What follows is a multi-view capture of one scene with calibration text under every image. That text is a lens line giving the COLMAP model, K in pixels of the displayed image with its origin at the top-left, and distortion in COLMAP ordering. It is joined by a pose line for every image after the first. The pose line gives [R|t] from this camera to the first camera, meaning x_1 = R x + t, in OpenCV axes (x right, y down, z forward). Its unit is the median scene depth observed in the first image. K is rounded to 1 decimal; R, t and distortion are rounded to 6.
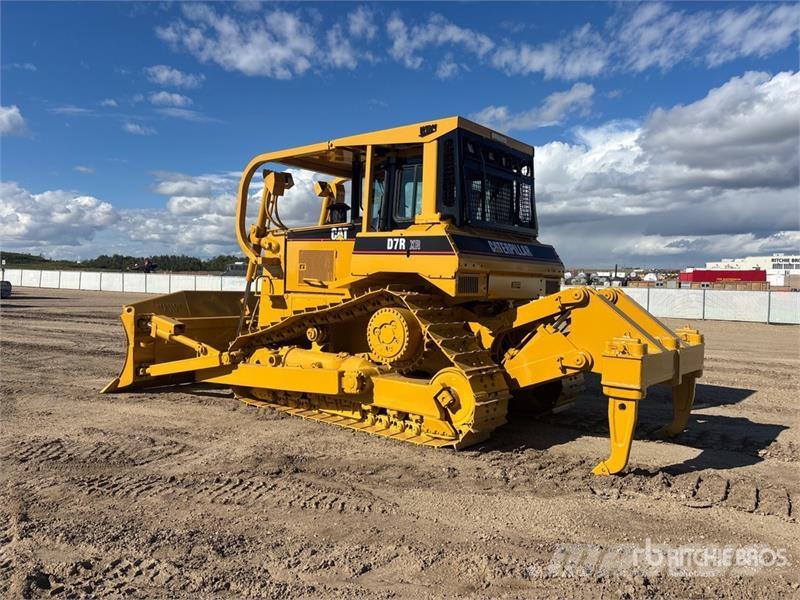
lens RADIAL K [[602.3, 0, 400.6], [0, 602.3, 297.0], [0, 0, 1]] dist [0.060277, -0.069937]
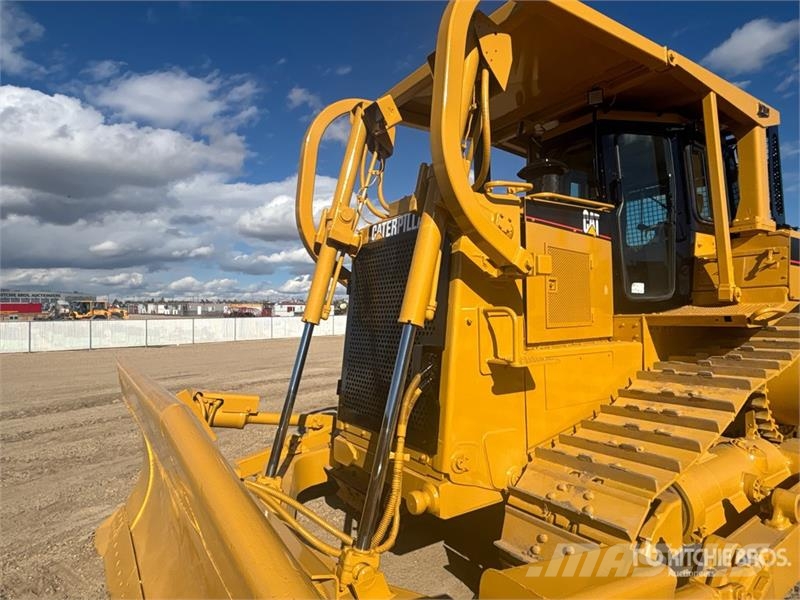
lens RADIAL K [[474.9, 0, 398.4], [0, 474.9, 295.9], [0, 0, 1]] dist [0.039539, -0.059251]
pose [[0.307930, 0.009519, 0.951361, -0.671385], [0.048016, 0.998520, -0.025533, -0.049102], [-0.950196, 0.053543, 0.307017, 1.278839]]
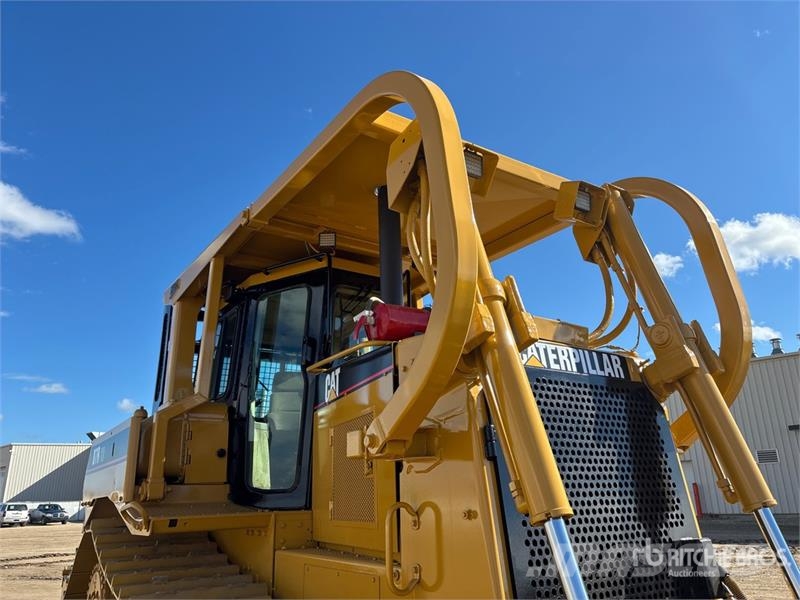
lens RADIAL K [[602.3, 0, 400.6], [0, 602.3, 297.0], [0, 0, 1]] dist [0.060277, -0.069937]
pose [[-0.955950, 0.094083, 0.278044, -0.249413], [0.011457, 0.958479, -0.284934, -0.056454], [-0.293306, -0.269197, -0.917336, 1.813109]]
